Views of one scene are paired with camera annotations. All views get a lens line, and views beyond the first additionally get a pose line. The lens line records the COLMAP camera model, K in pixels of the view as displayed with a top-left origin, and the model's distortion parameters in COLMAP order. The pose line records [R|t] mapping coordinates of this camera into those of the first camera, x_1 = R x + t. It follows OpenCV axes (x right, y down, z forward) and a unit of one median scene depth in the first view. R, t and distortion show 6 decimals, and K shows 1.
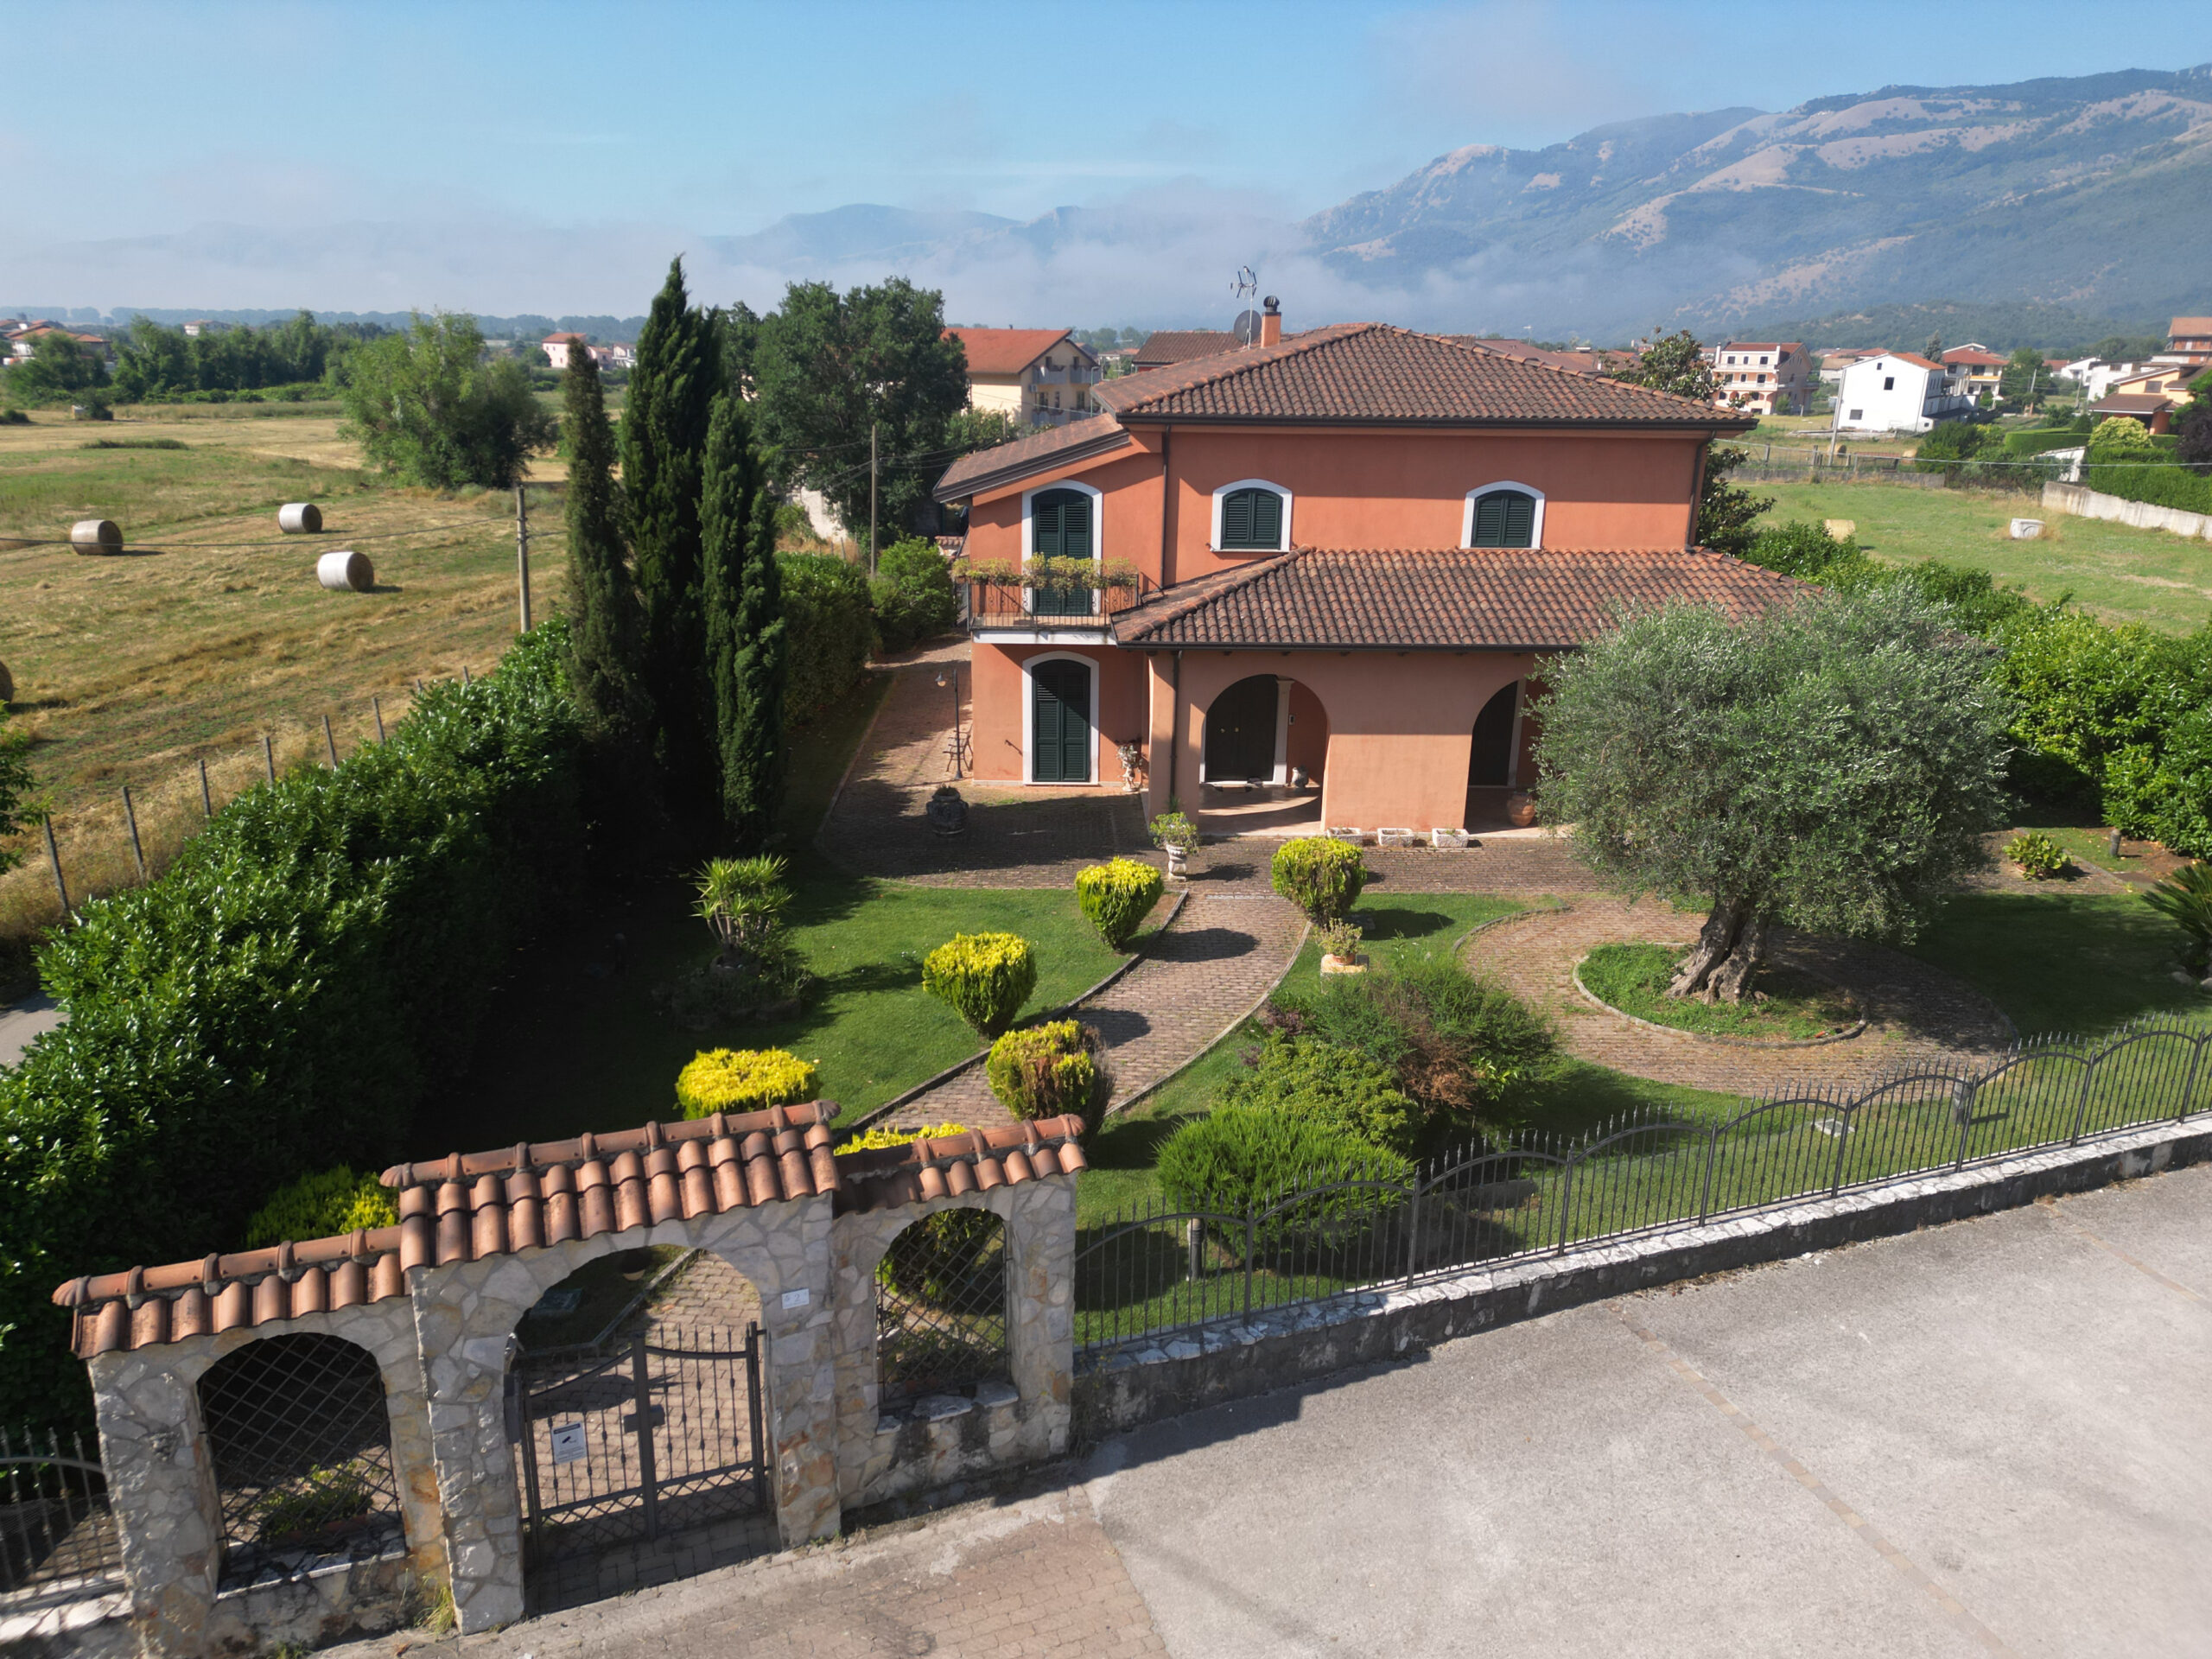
lens RADIAL K [[1530.7, 0, 1105.1], [0, 1530.7, 837.8], [0, 0, 1]] dist [0.083498, -0.081508]
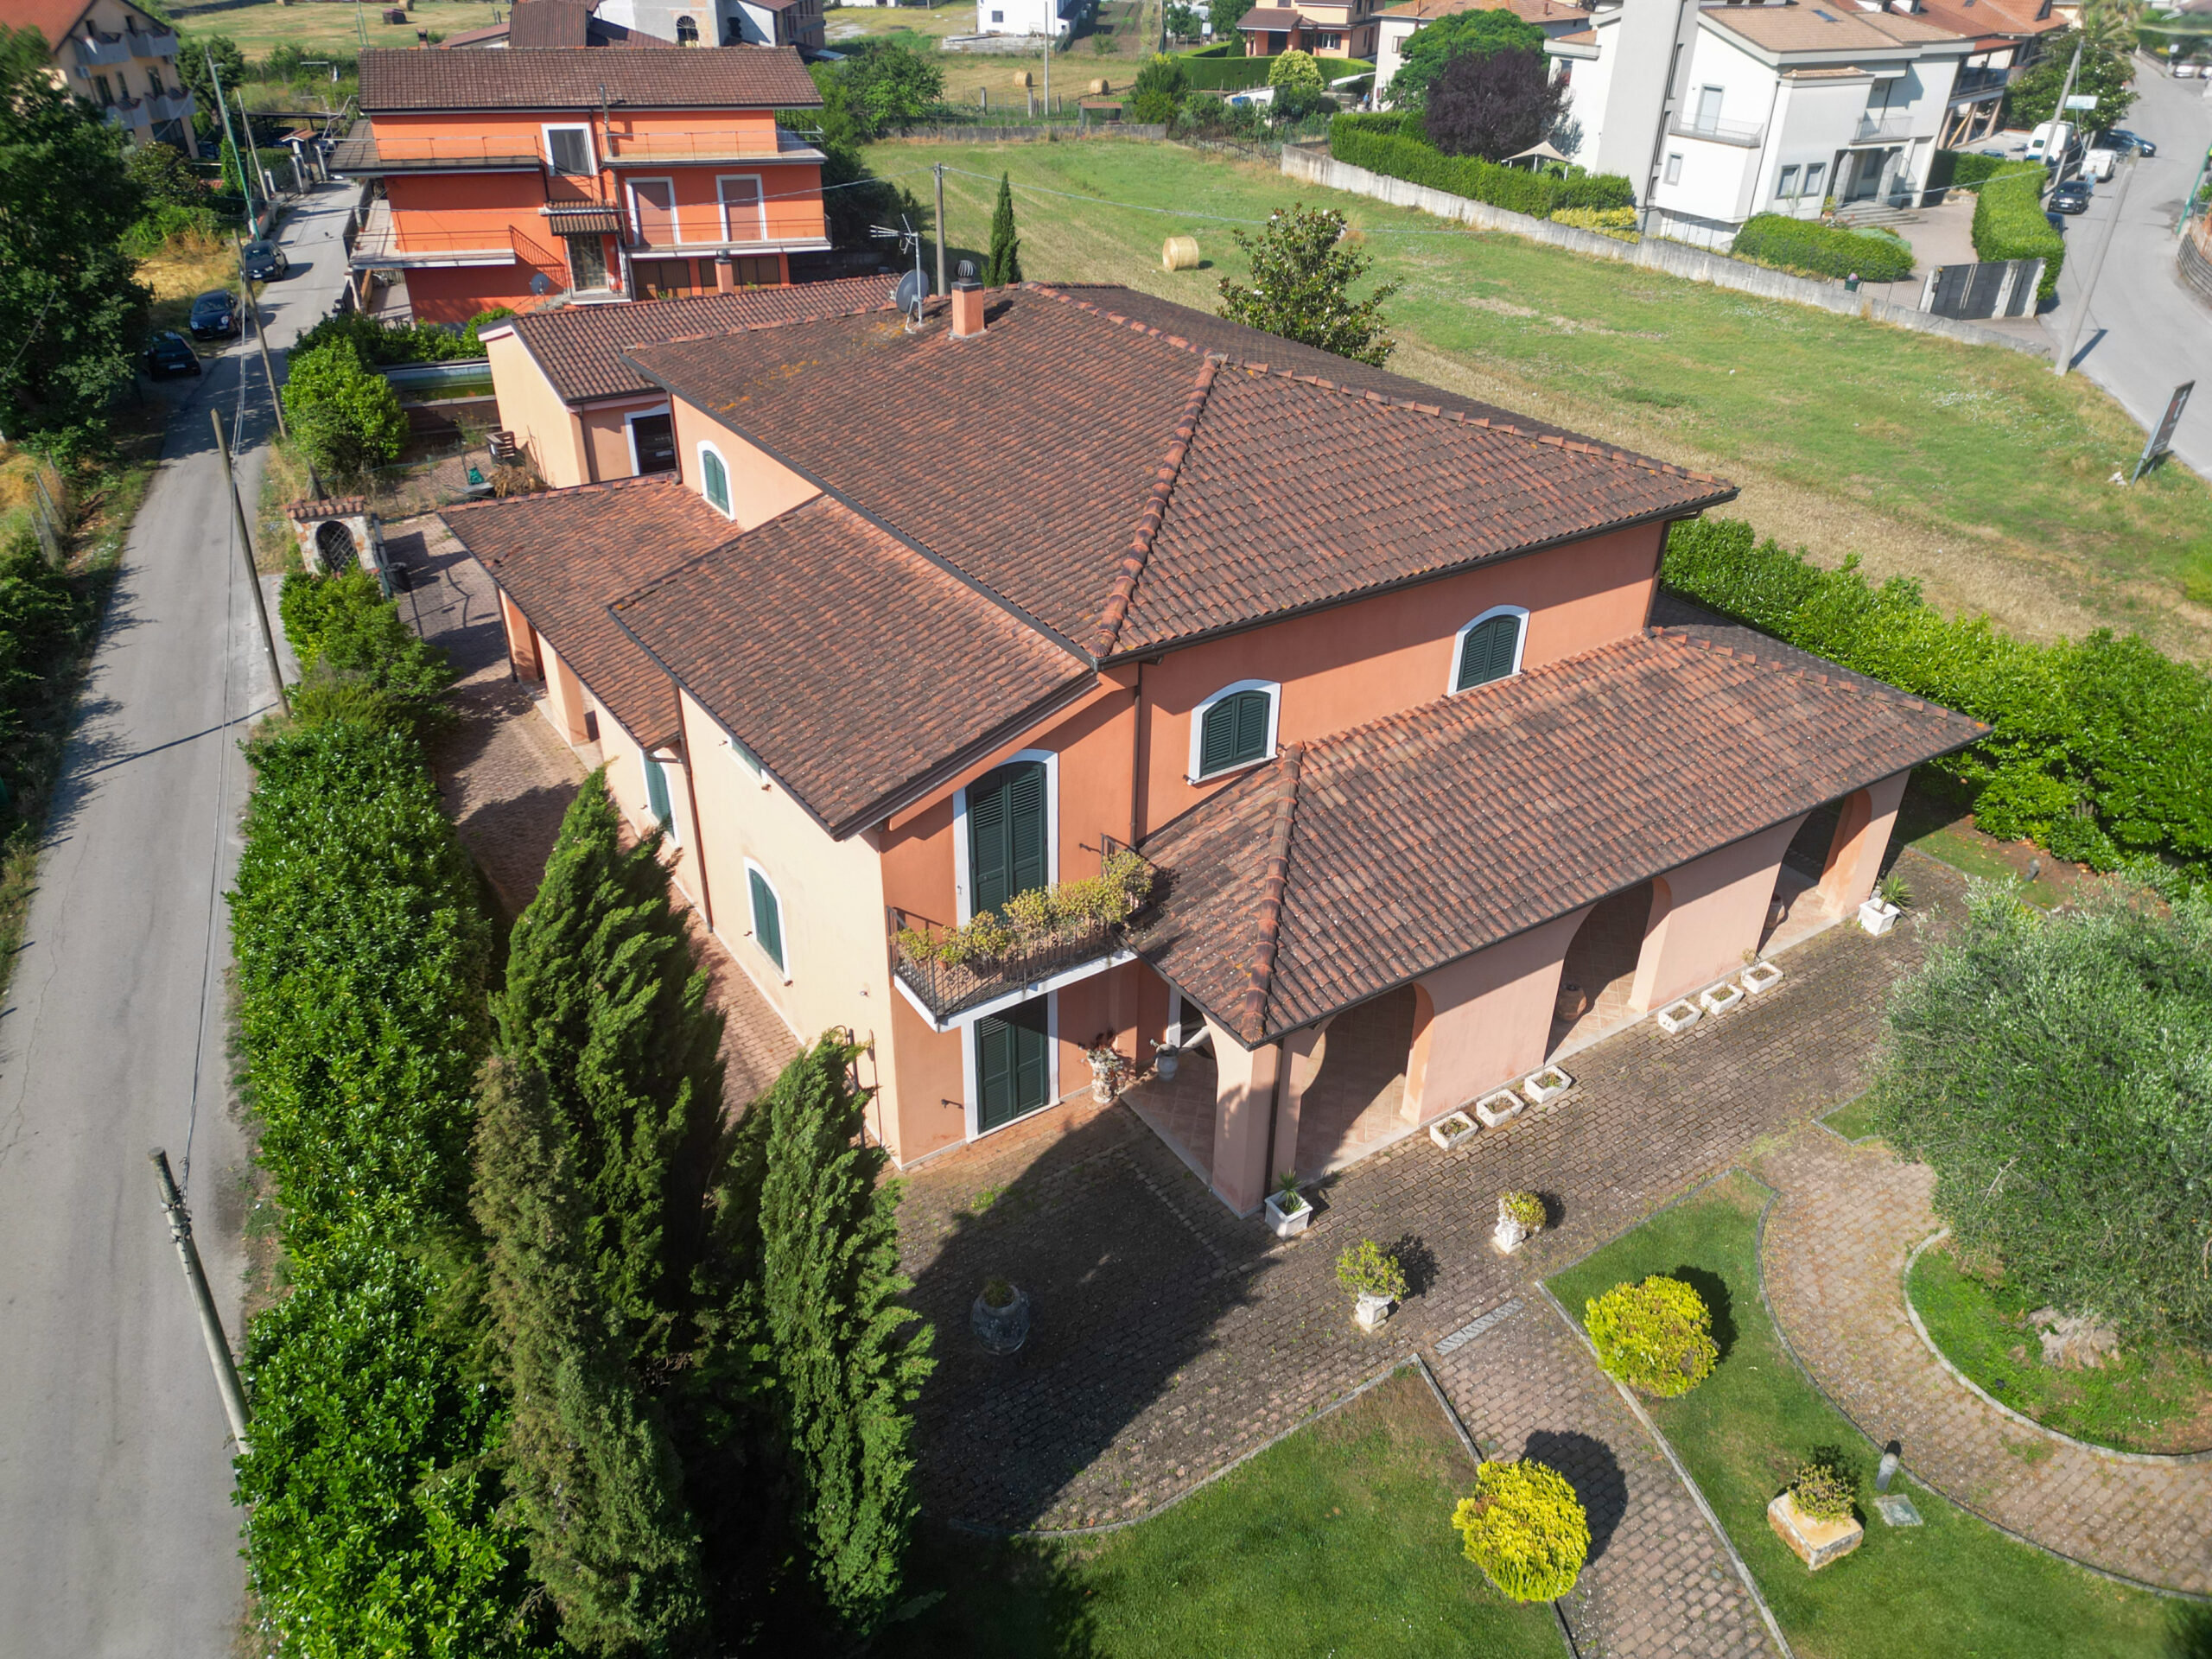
lens RADIAL K [[1530.7, 0, 1105.1], [0, 1530.7, 837.8], [0, 0, 1]] dist [0.083498, -0.081508]
pose [[0.849858, -0.277474, 0.448051, -0.323040], [0.160339, 0.946004, 0.281722, -0.414090], [-0.502029, -0.167584, 0.848459, 0.467126]]
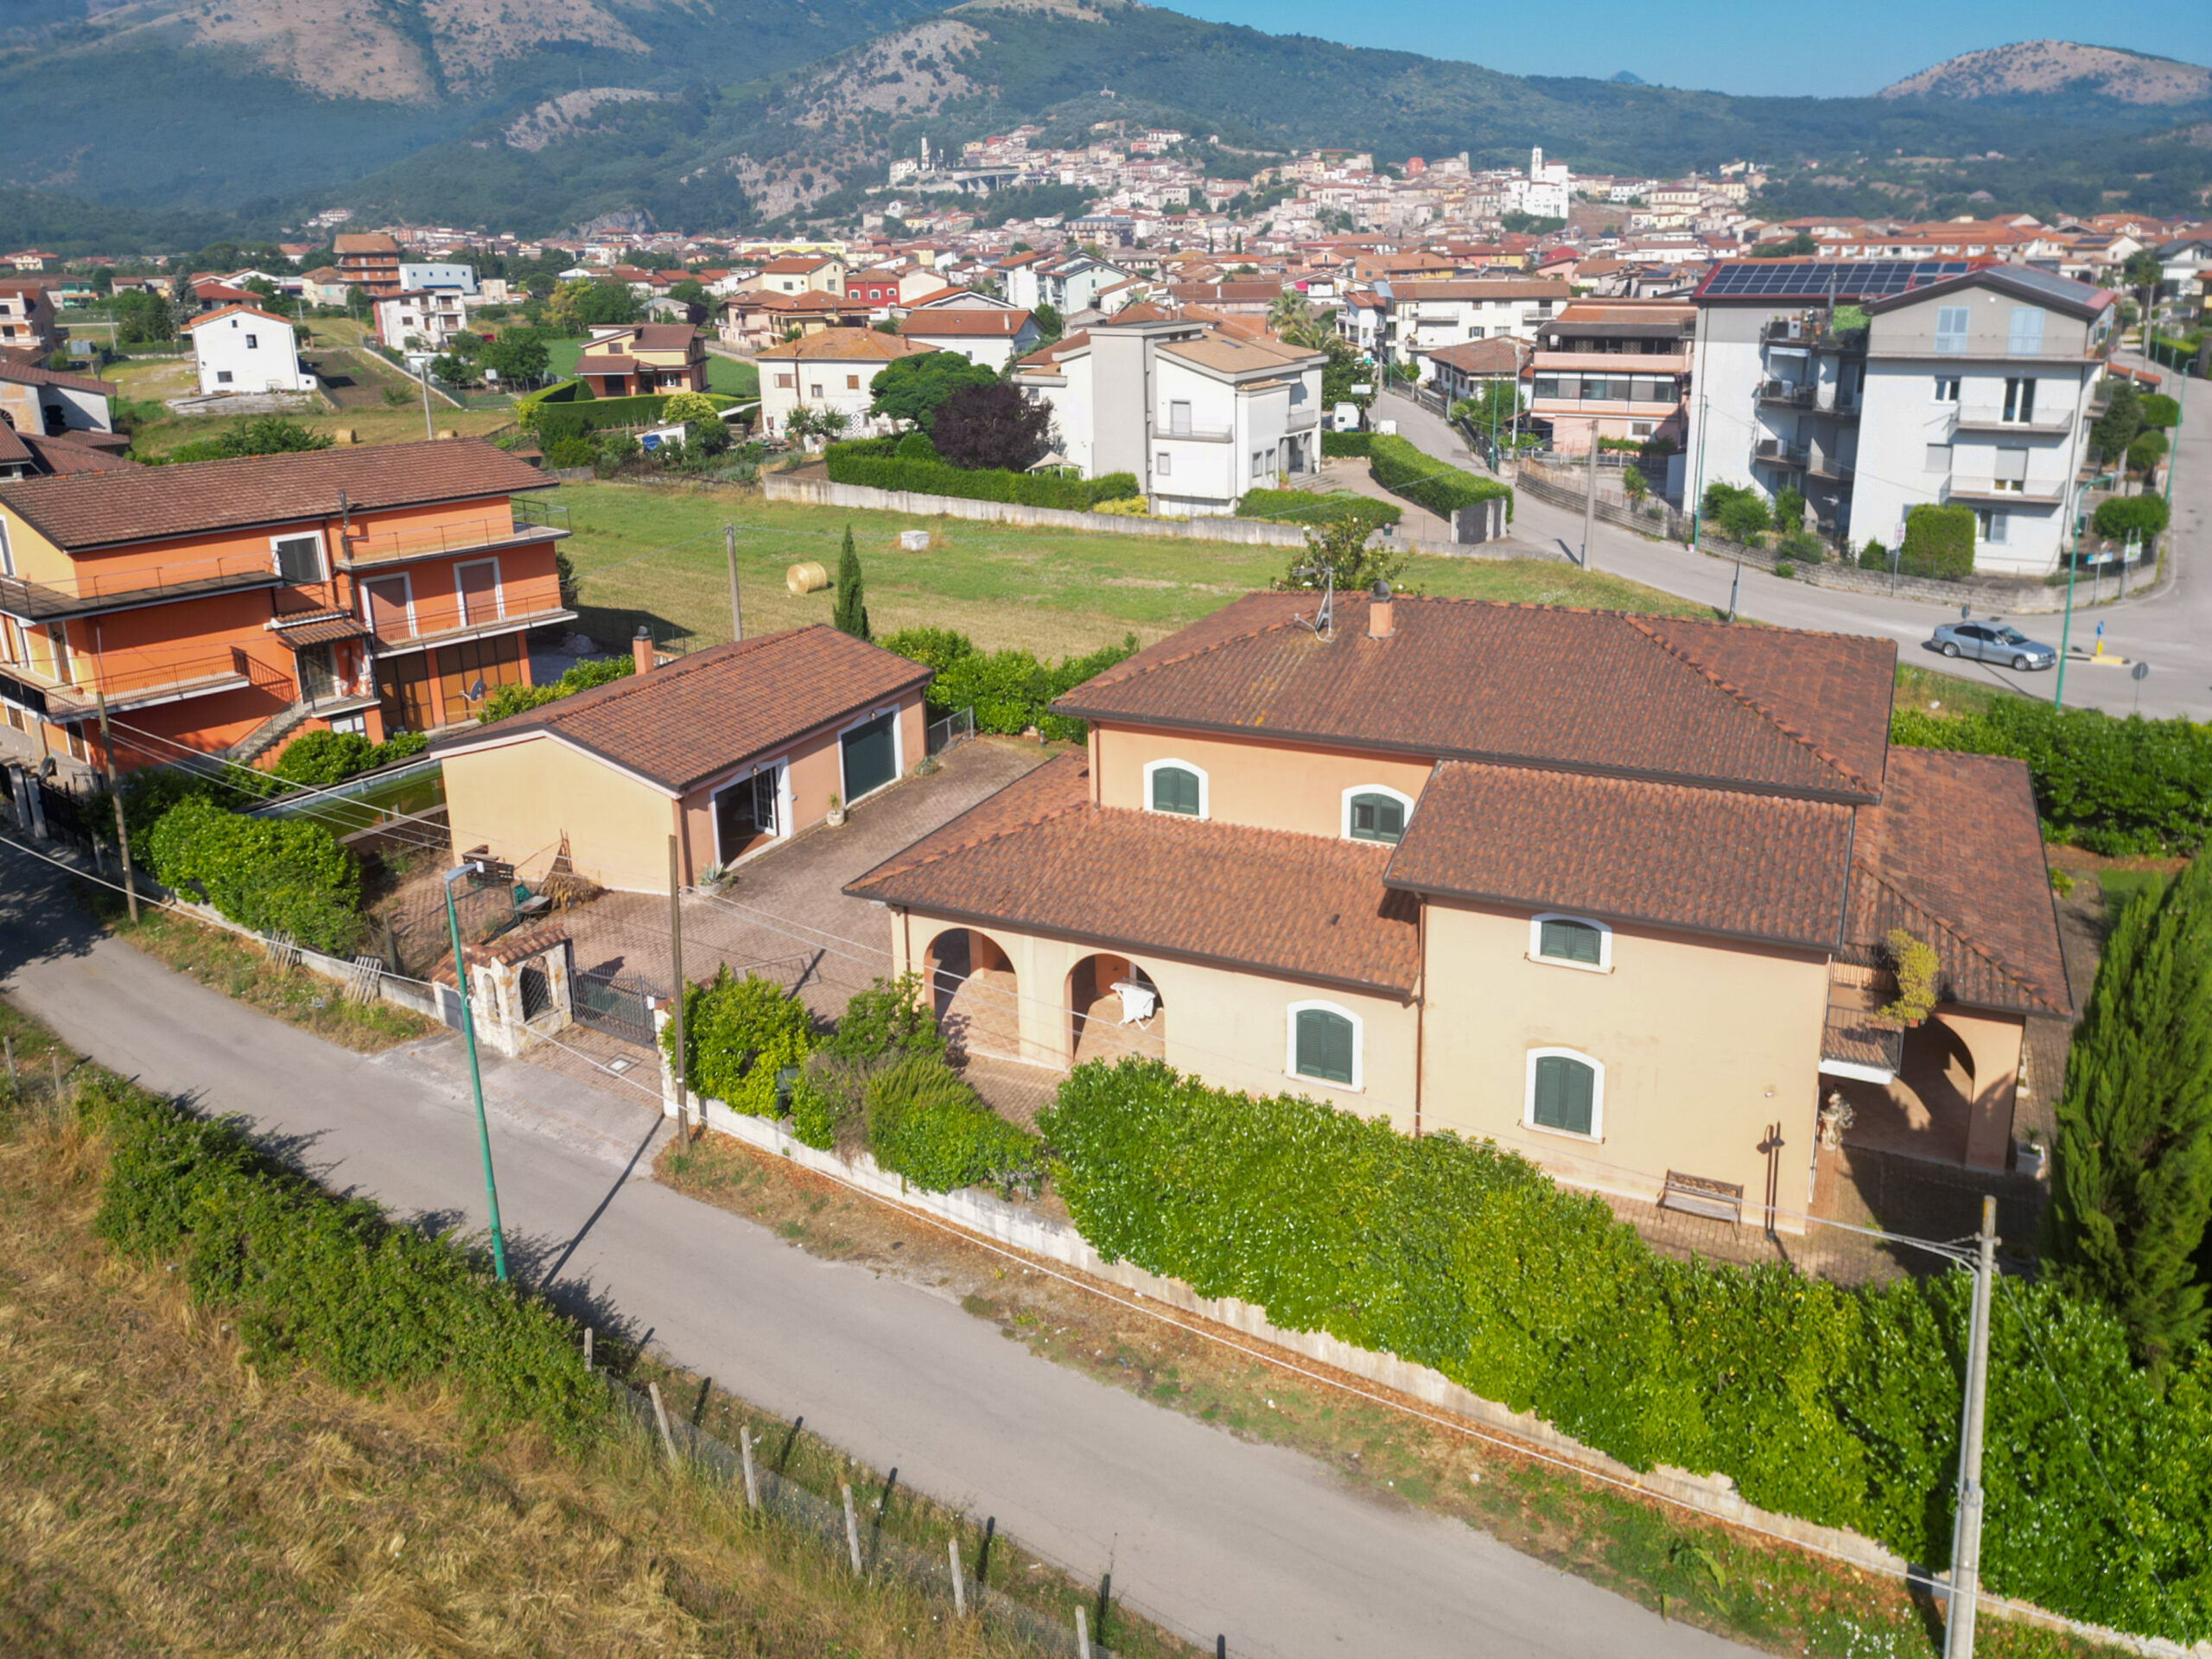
lens RADIAL K [[1596.4, 0, 1183.1], [0, 1596.4, 684.7], [0, 0, 1]] dist [0.080704, -0.064835]
pose [[0.431788, -0.266368, 0.861747, -1.108249], [0.293445, 0.944909, 0.145039, -0.662596], [-0.852906, 0.190249, 0.486165, 0.929613]]
